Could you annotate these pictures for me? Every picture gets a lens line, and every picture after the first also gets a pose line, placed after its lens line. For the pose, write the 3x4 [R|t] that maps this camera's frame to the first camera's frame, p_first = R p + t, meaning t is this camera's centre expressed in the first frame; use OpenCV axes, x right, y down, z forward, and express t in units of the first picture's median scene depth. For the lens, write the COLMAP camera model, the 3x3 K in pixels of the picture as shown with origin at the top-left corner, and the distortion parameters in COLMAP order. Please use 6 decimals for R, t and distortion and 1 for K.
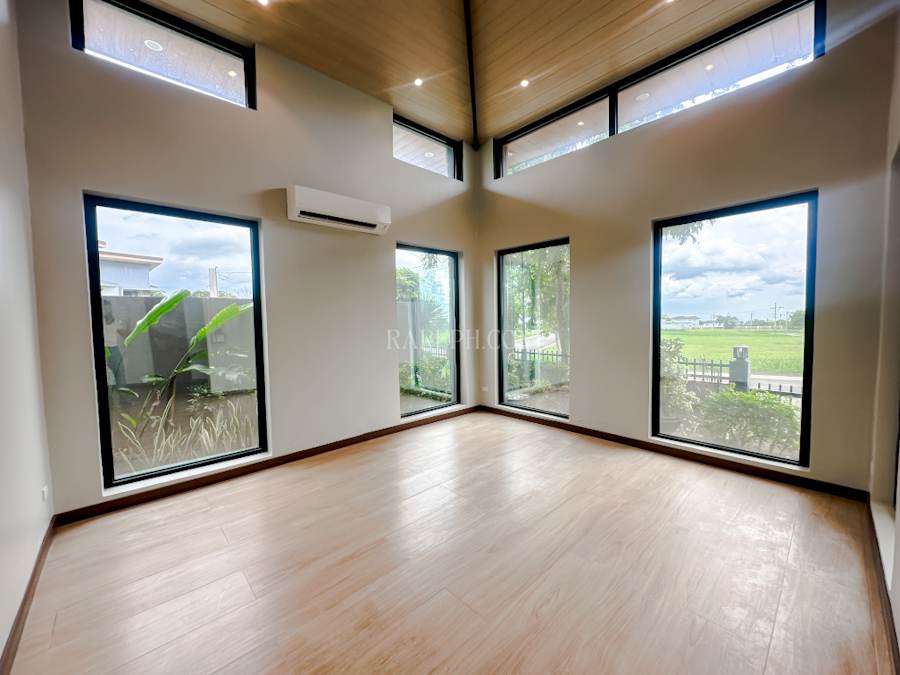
lens RADIAL K [[359.5, 0, 450.0], [0, 359.5, 337.5], [0, 0, 1]] dist [-0.000224, -0.000067]
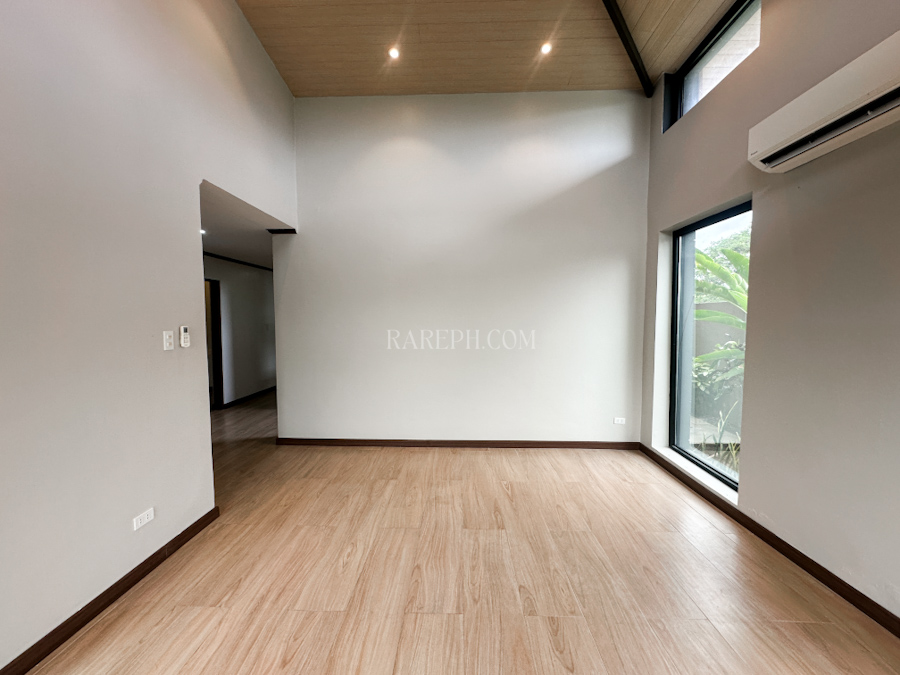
lens RADIAL K [[359.5, 0, 450.0], [0, 359.5, 337.5], [0, 0, 1]] dist [-0.000224, -0.000067]
pose [[-0.705327, 0.056935, -0.706592, 0.716686], [-0.022728, 0.994441, 0.102816, -0.143164], [0.708518, 0.088578, -0.700112, 1.698697]]
